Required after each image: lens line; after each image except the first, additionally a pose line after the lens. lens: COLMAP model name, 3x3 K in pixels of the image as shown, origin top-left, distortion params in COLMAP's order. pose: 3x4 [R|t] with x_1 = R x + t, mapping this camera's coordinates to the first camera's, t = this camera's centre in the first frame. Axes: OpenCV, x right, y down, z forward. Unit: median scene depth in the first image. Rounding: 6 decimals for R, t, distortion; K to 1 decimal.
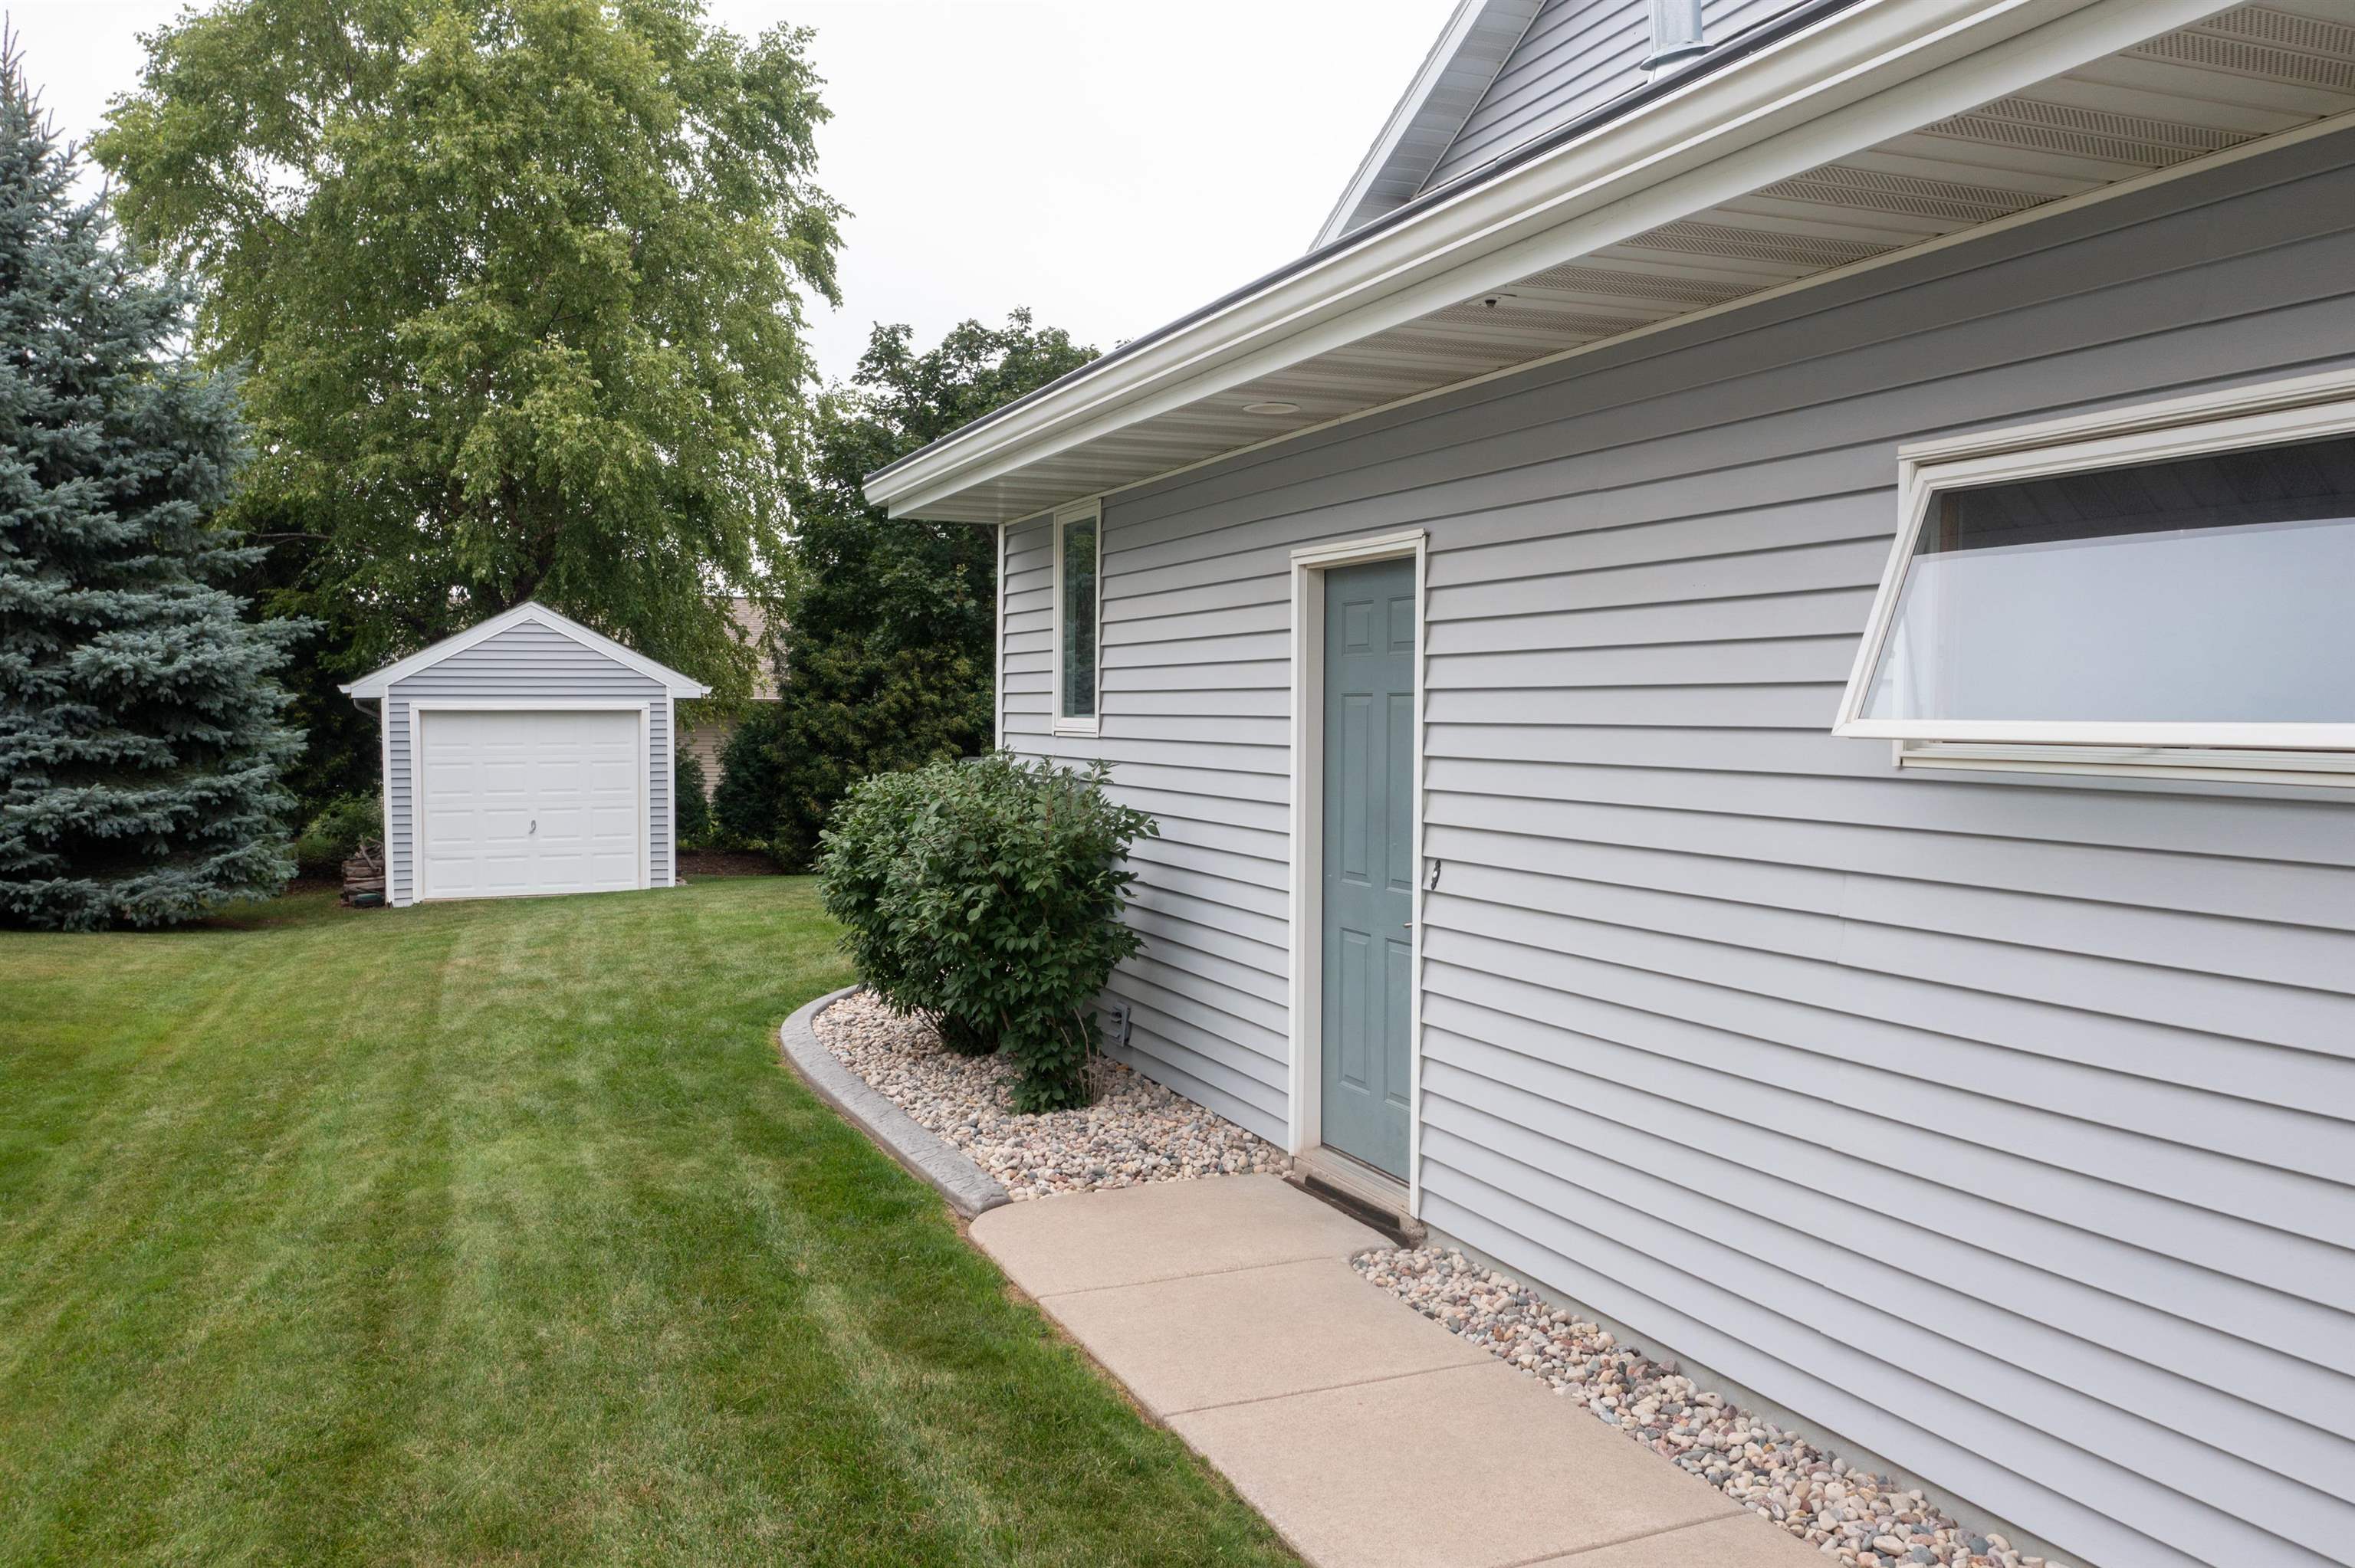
lens RADIAL K [[1874.4, 0, 1177.5], [0, 1874.4, 784.0], [0, 0, 1]] dist [-0.013022, -0.005595]
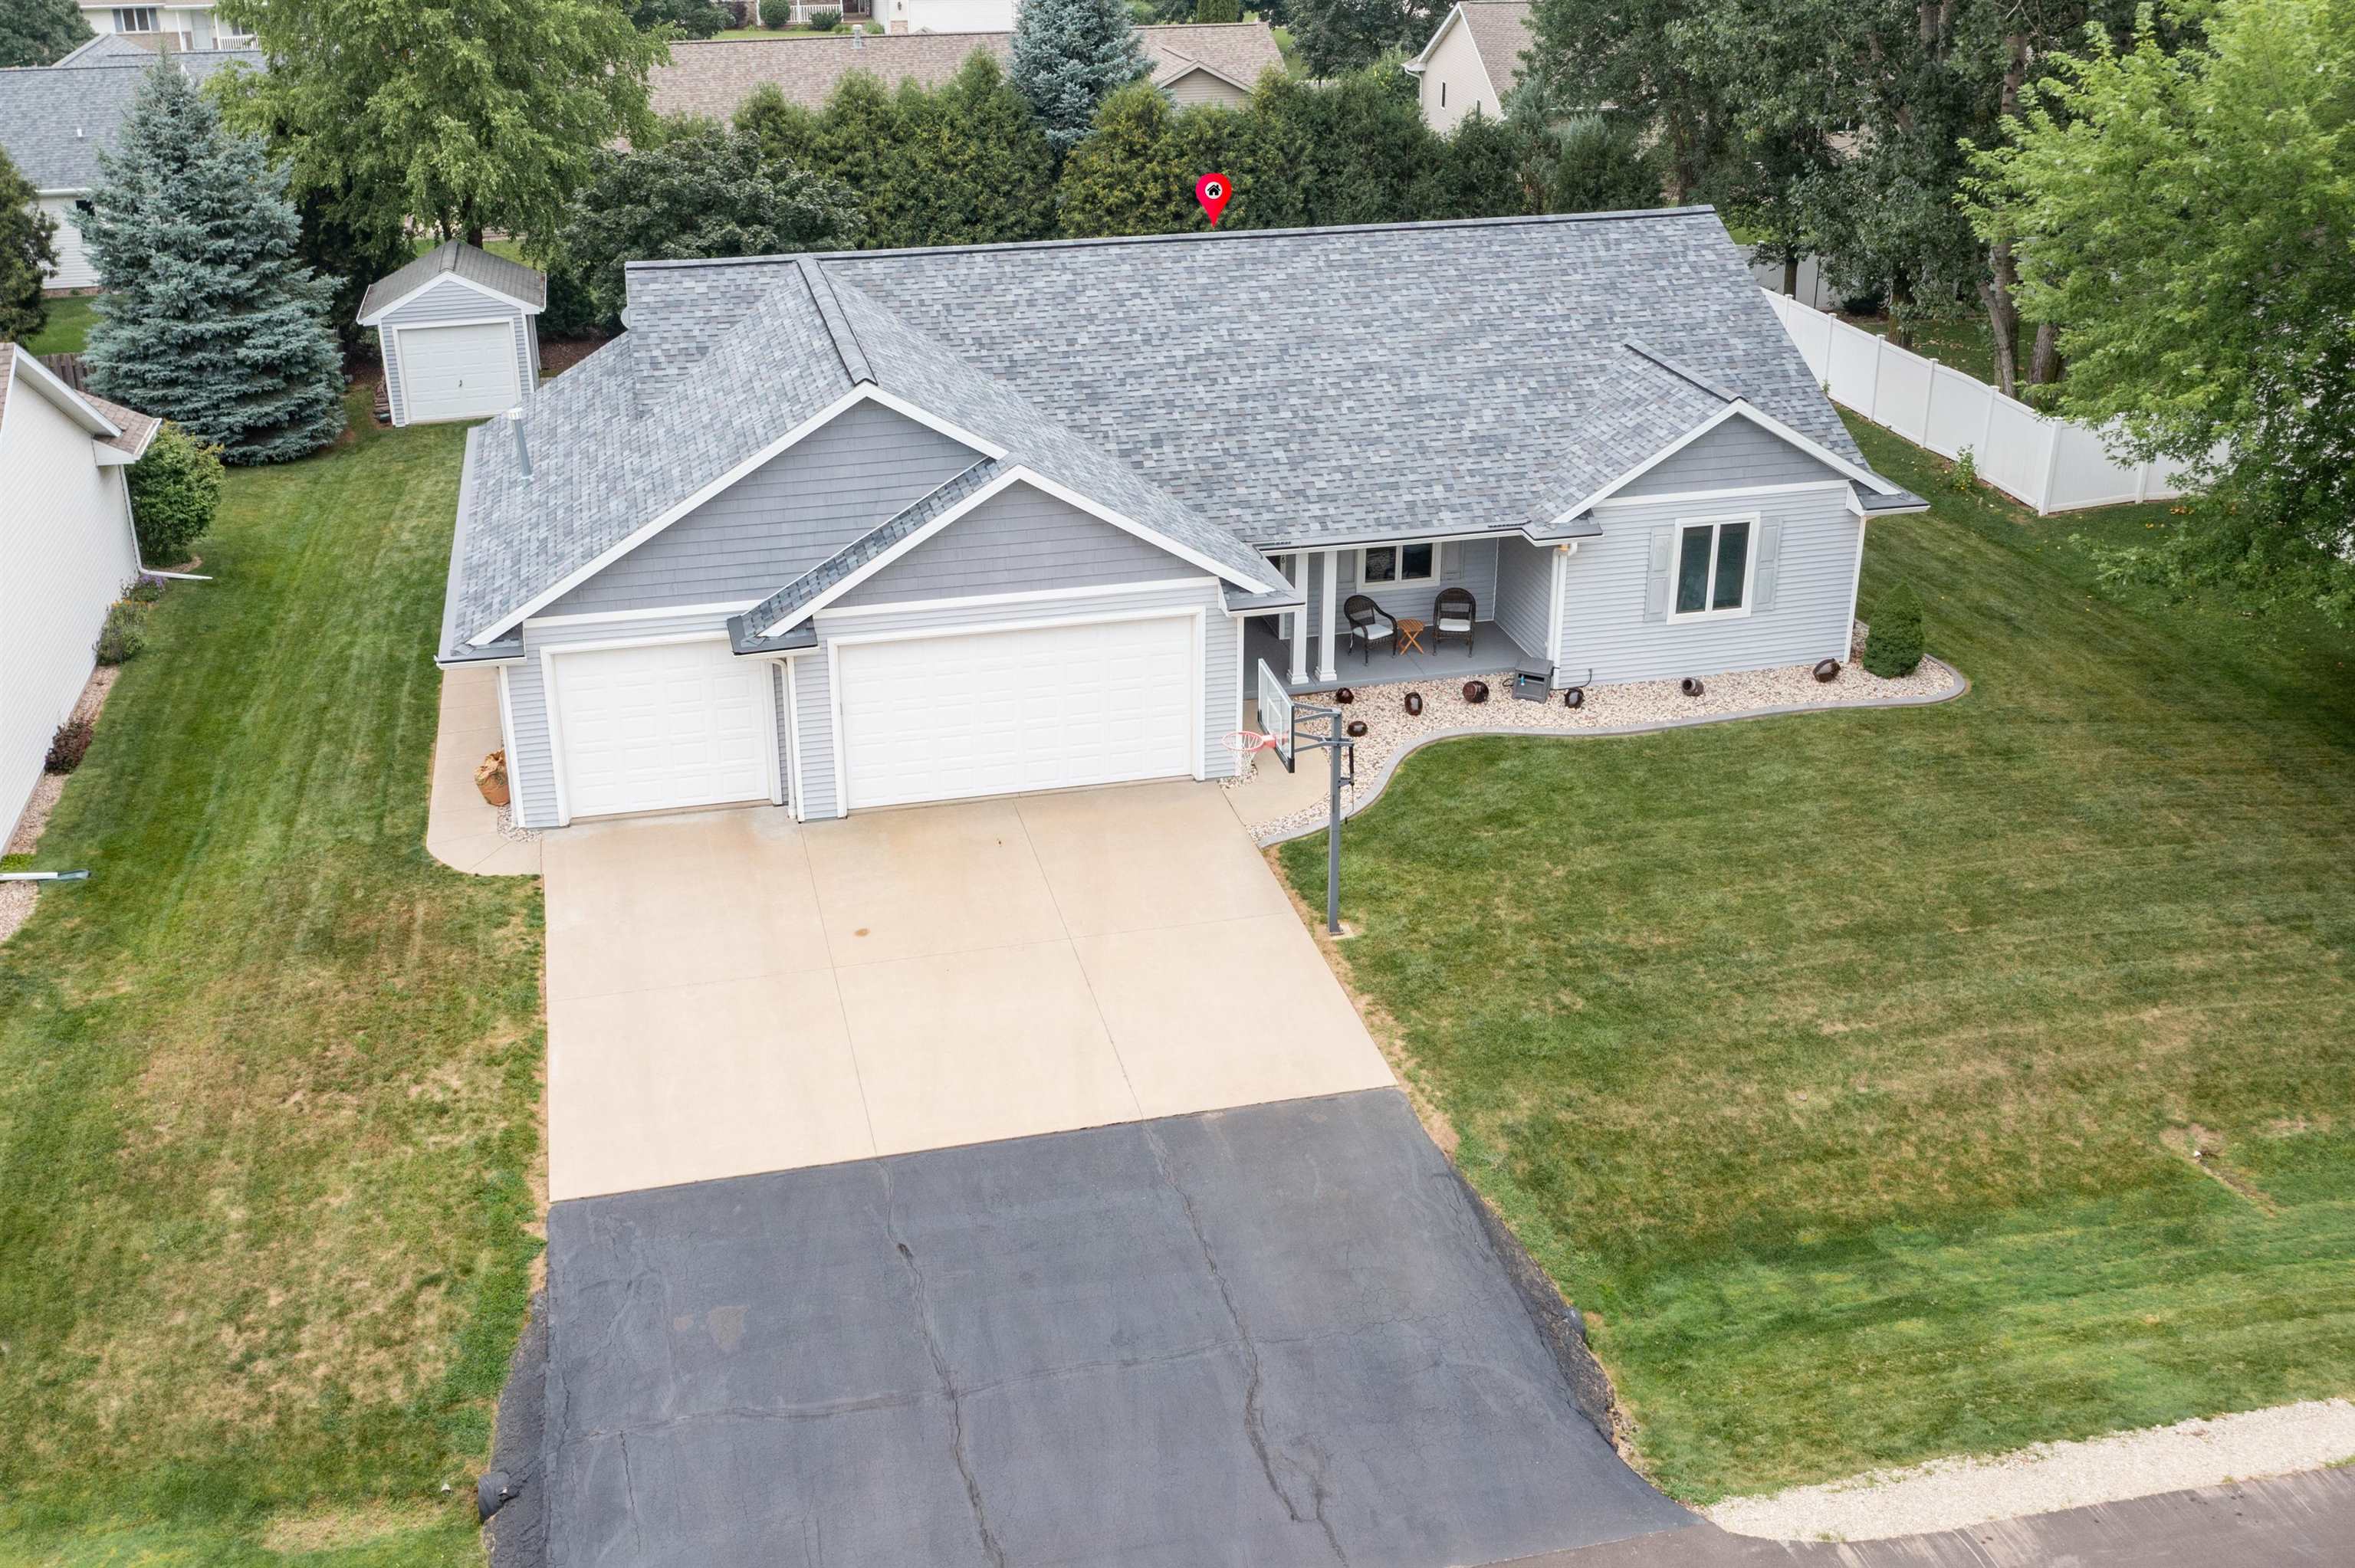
lens RADIAL K [[2299.5, 0, 1147.6], [0, 2299.5, 685.5], [0, 0, 1]] dist [-0.009564, -0.005476]
pose [[0.988087, 0.048304, -0.146117, 0.910406], [0.005622, 0.937500, 0.347939, -0.636535], [0.153792, -0.344615, 0.926061, -1.523570]]
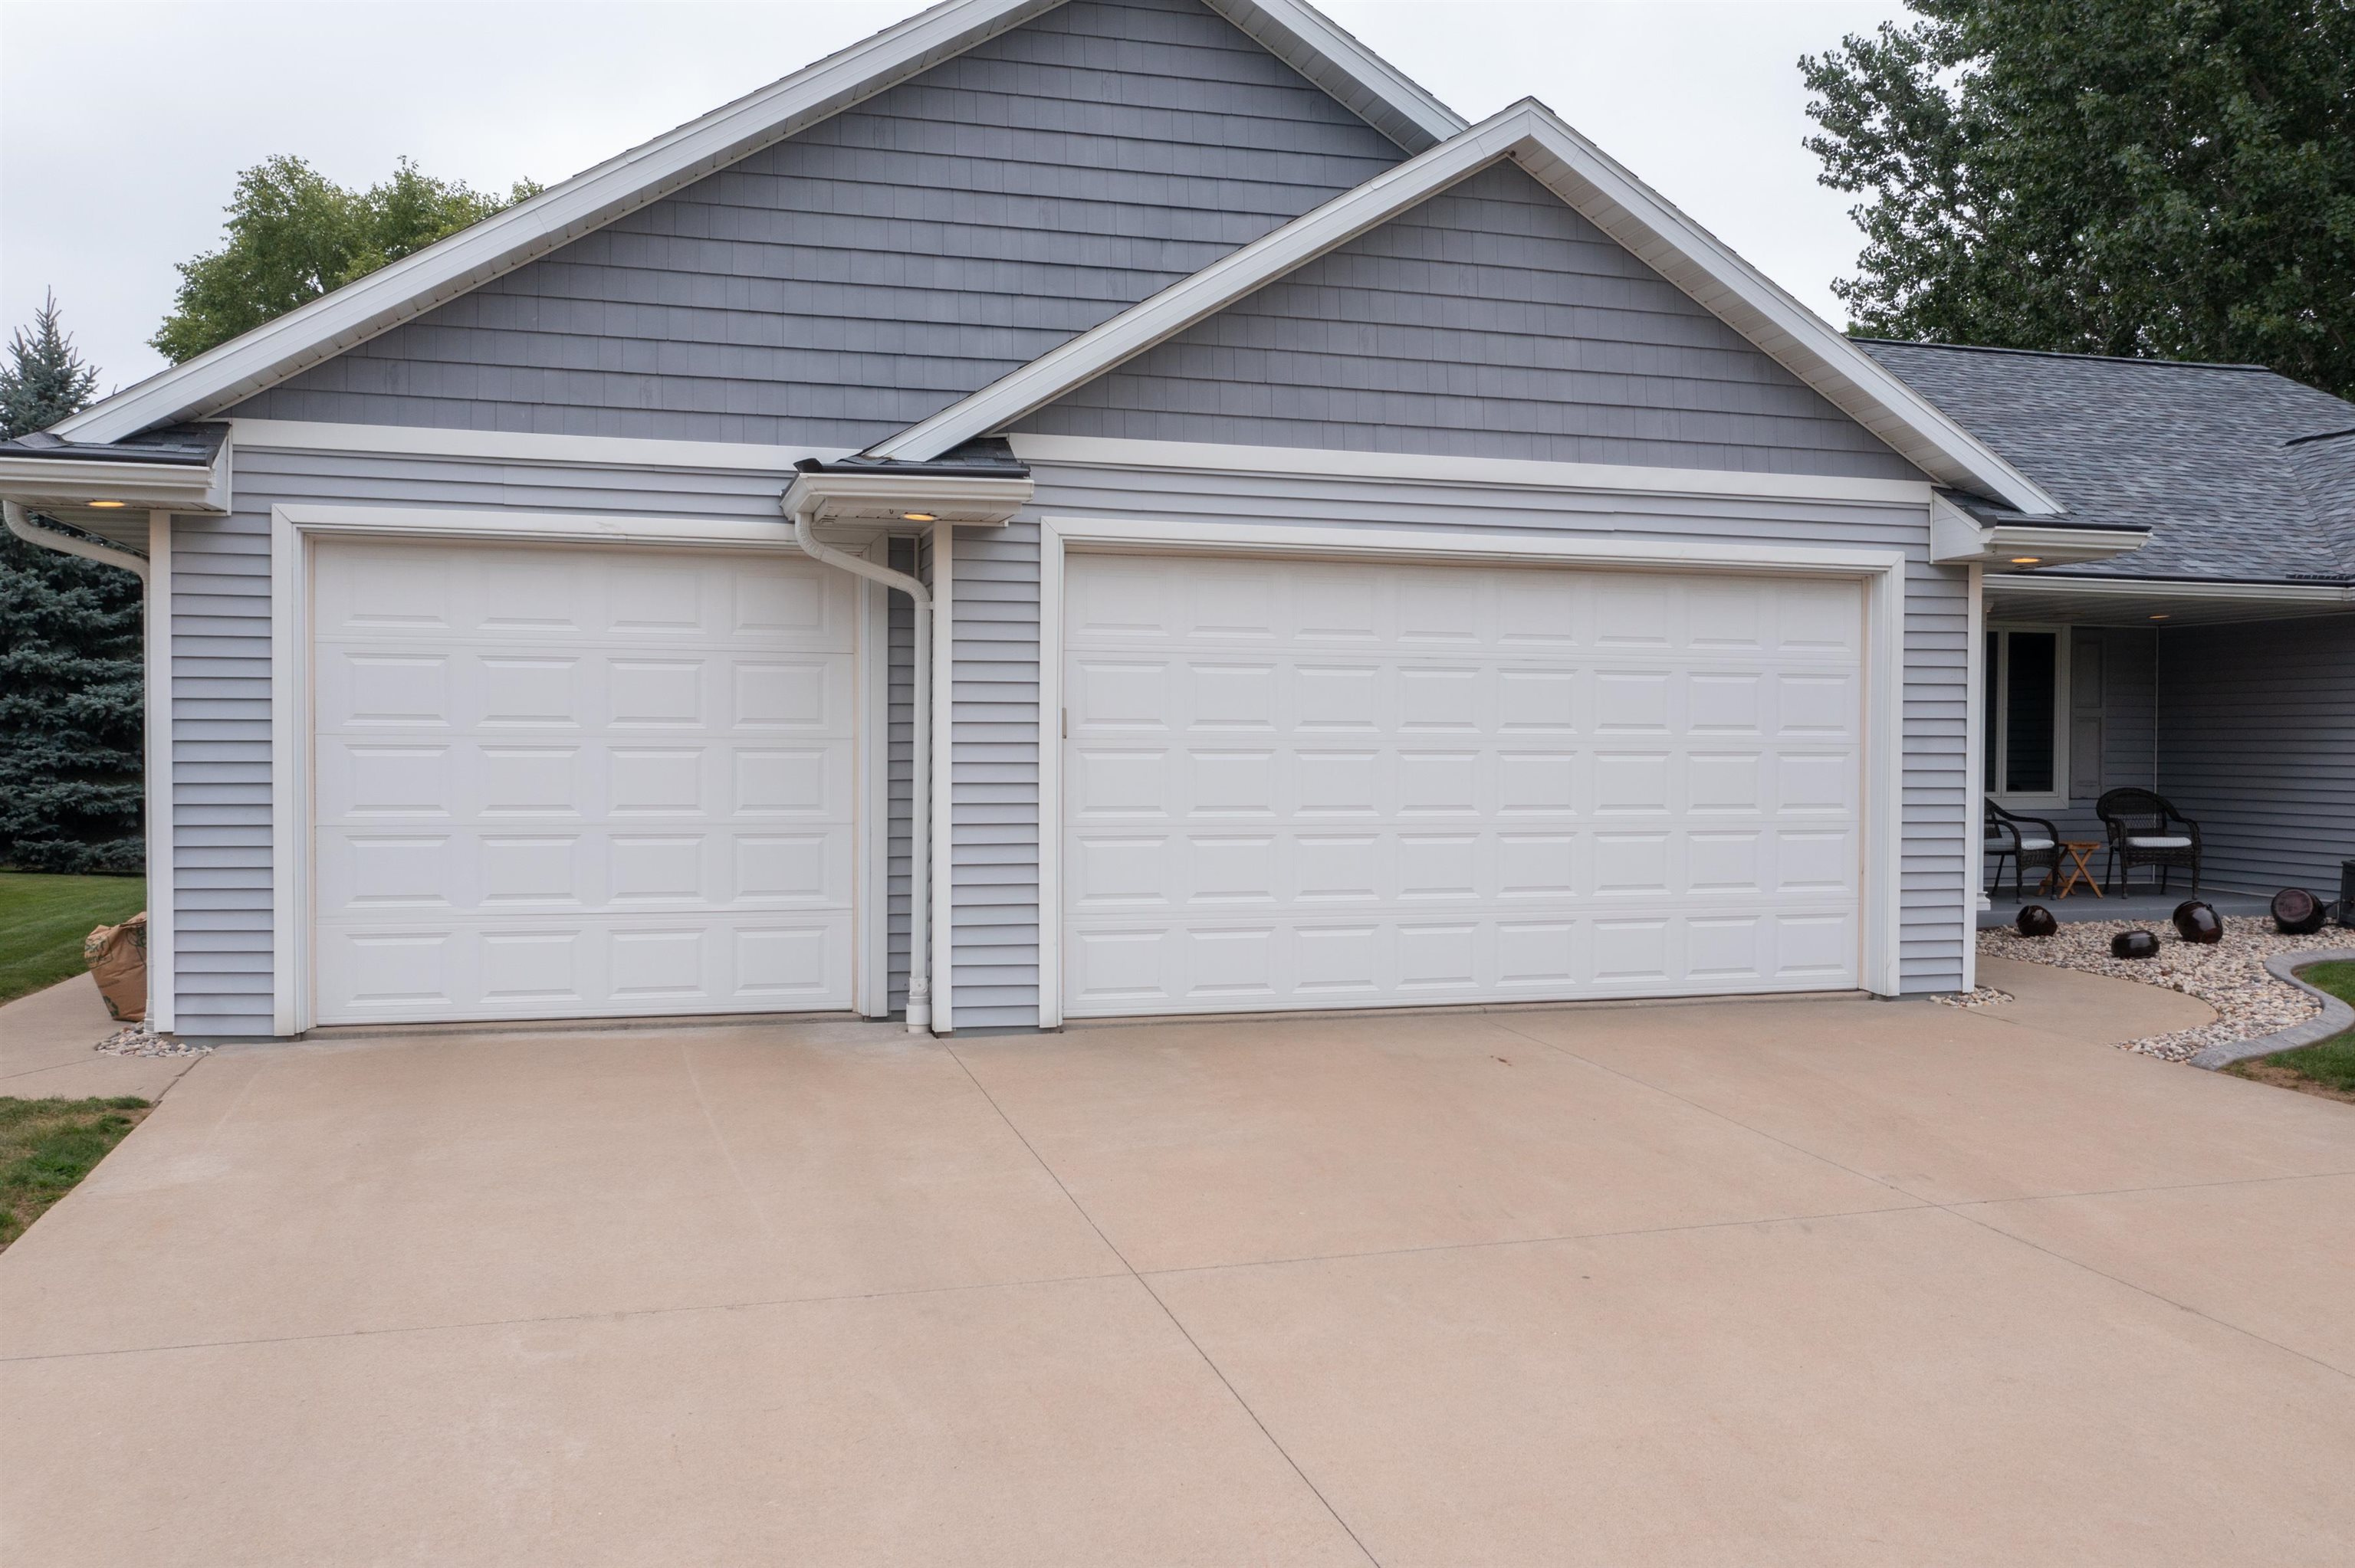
lens RADIAL K [[1874.4, 0, 1177.5], [0, 1874.4, 784.0], [0, 0, 1]] dist [-0.013022, -0.005595]
pose [[0.993775, -0.001904, -0.111393, 0.510169], [-0.000121, 0.999835, -0.018166, 0.030705], [0.111409, 0.018066, 0.993610, -0.462258]]
